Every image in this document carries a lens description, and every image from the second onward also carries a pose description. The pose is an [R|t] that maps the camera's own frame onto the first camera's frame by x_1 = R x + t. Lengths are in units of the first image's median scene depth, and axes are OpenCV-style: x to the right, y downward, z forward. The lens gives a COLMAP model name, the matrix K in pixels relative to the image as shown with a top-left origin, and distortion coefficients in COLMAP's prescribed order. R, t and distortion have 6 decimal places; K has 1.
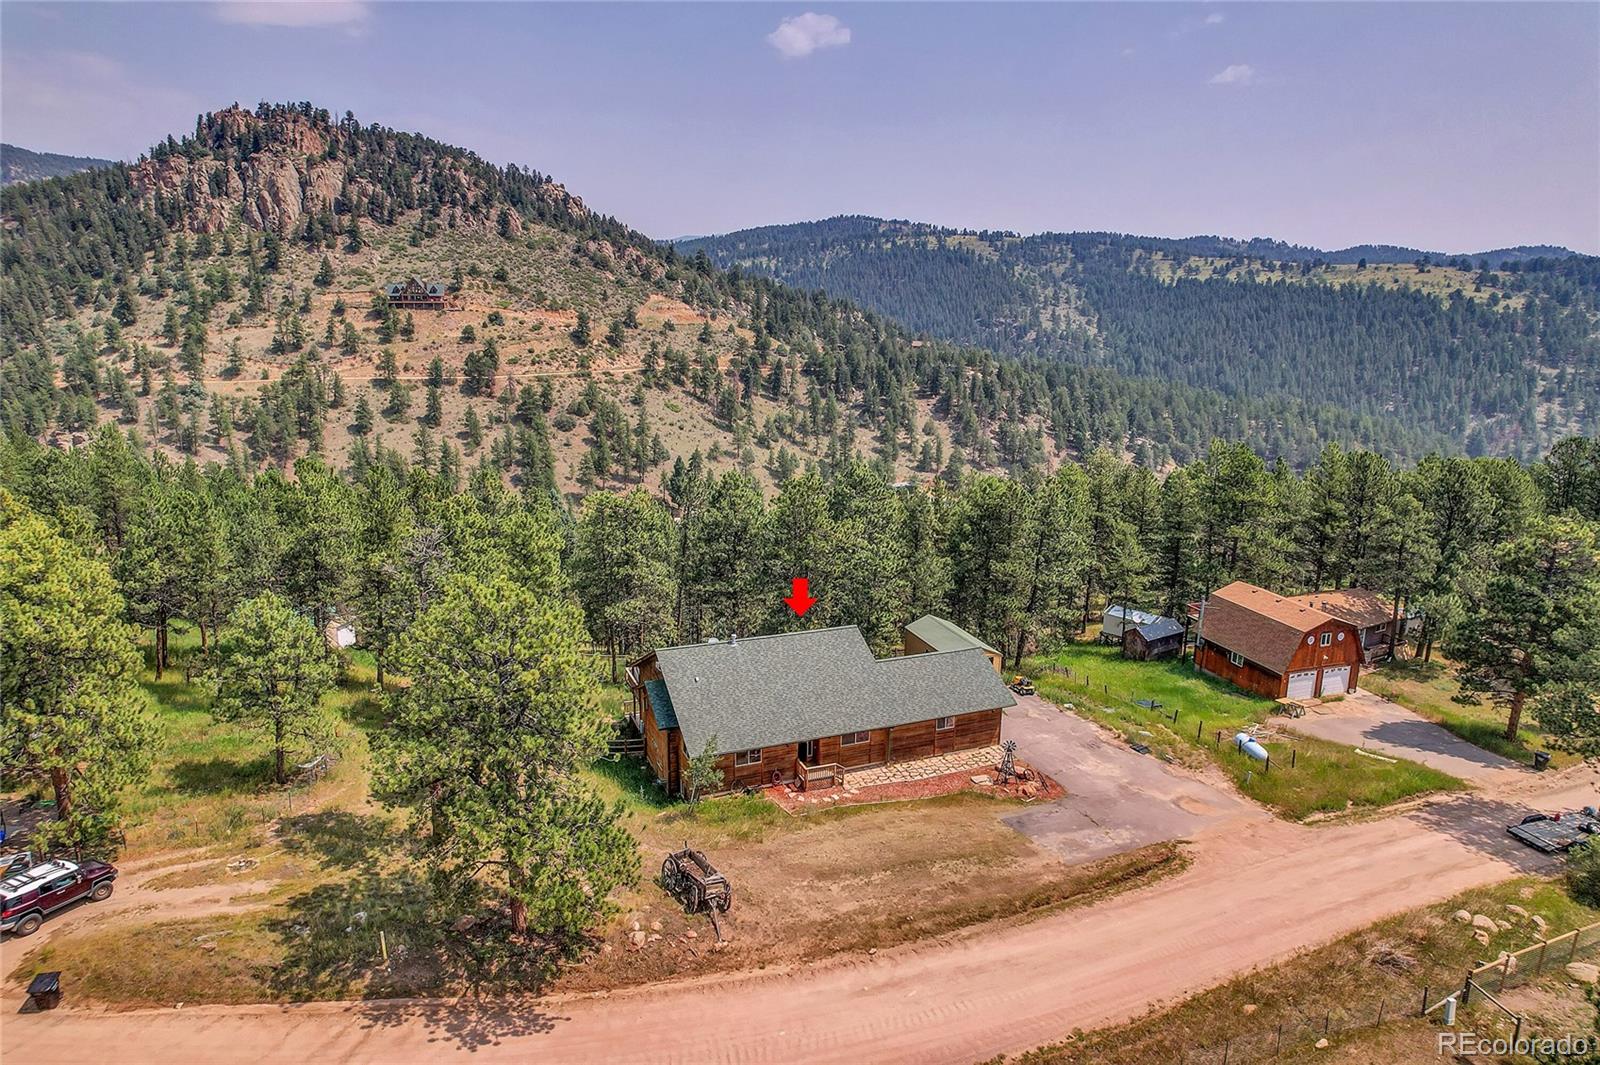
lens RADIAL K [[1026.8, 0, 798.2], [0, 1026.8, 526.7], [0, 0, 1]] dist [-0.079852, 0.075246]
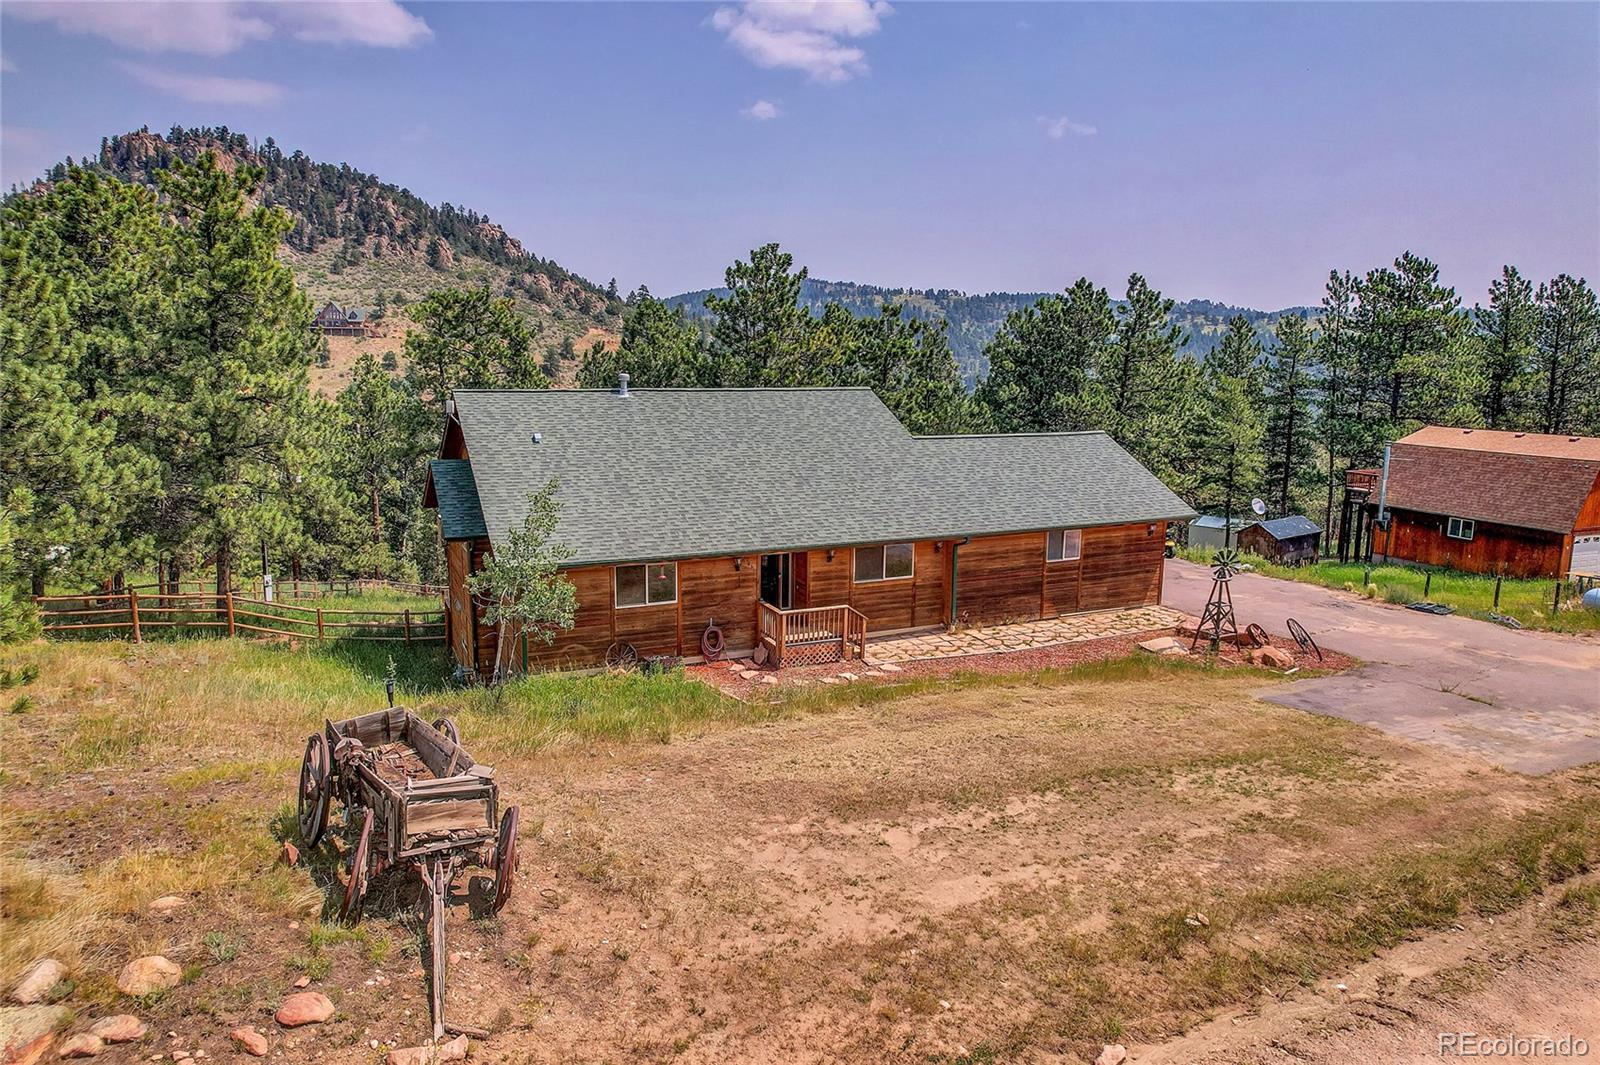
lens RADIAL K [[1026.8, 0, 798.2], [0, 1026.8, 526.7], [0, 0, 1]] dist [-0.079852, 0.075246]
pose [[0.998669, -0.010249, 0.050558, -0.000693], [0.013642, 0.997645, -0.067217, 0.025460], [-0.049750, 0.067818, 0.996457, 0.062565]]
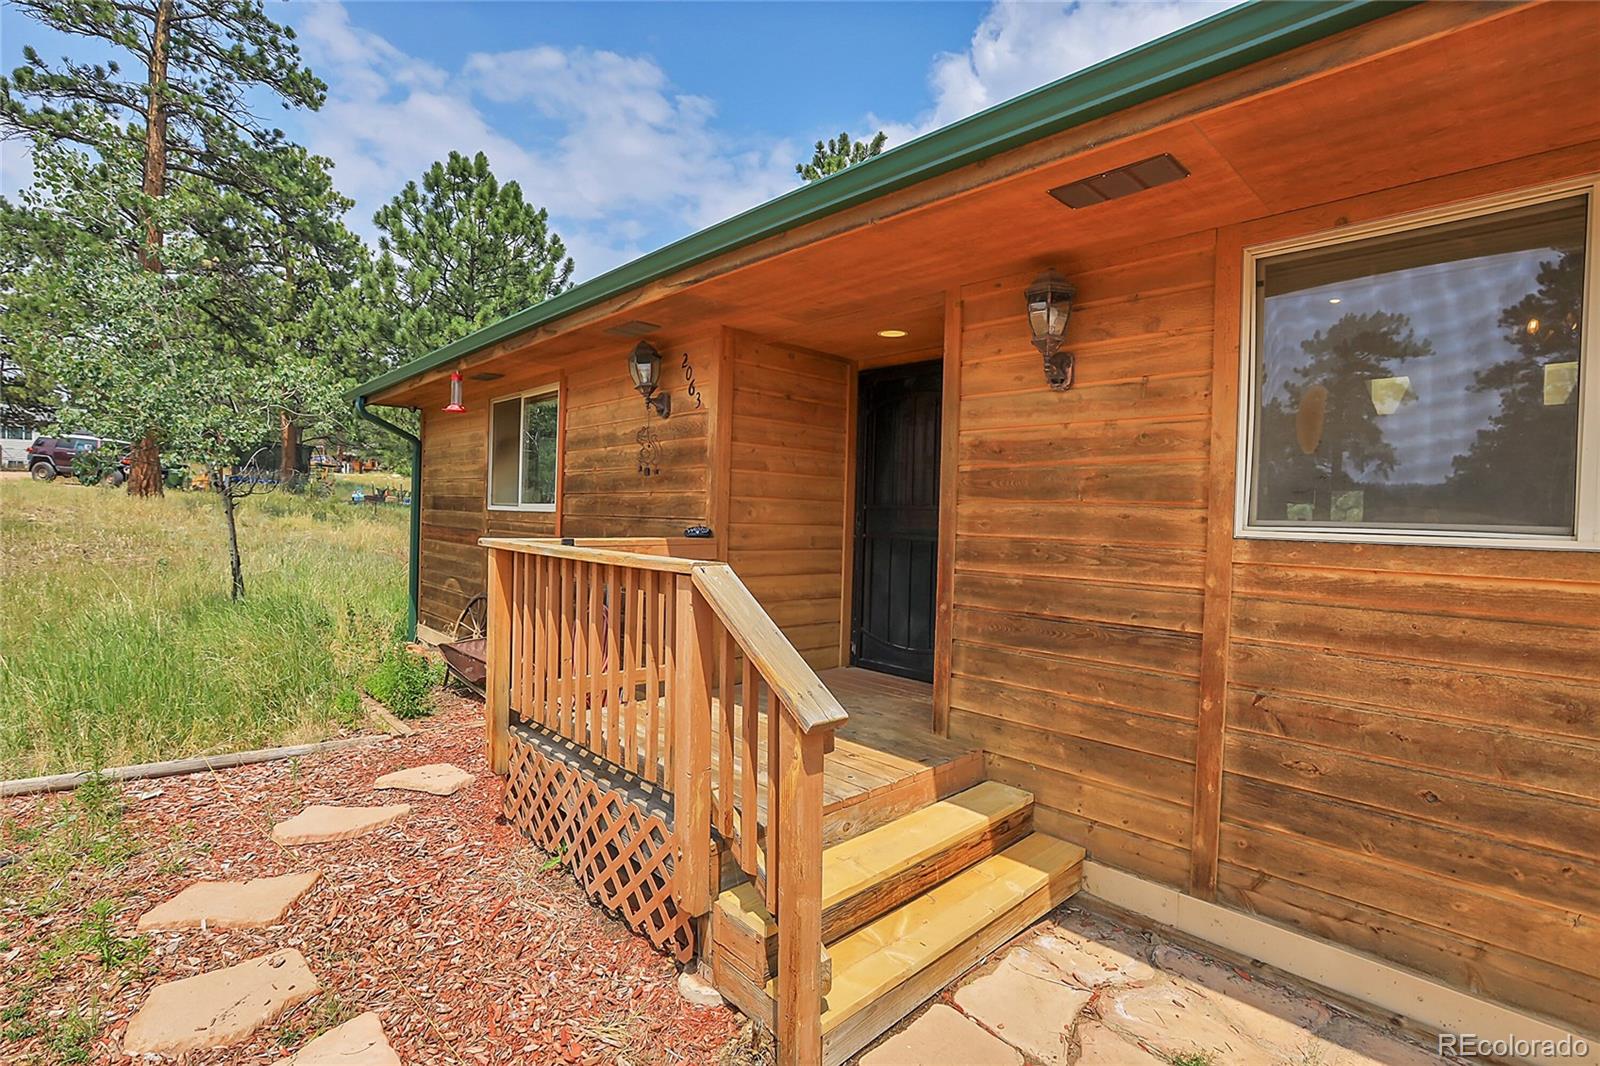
lens RADIAL K [[763.5, 0, 803.8], [0, 763.5, 530.1], [0, 0, 1]] dist [-0.056106, 0.026224]
pose [[0.363834, 0.018089, -0.931288, 0.008775], [-0.236961, 0.968715, -0.073760, 0.025952], [0.900819, 0.247515, 0.356738, 0.110787]]
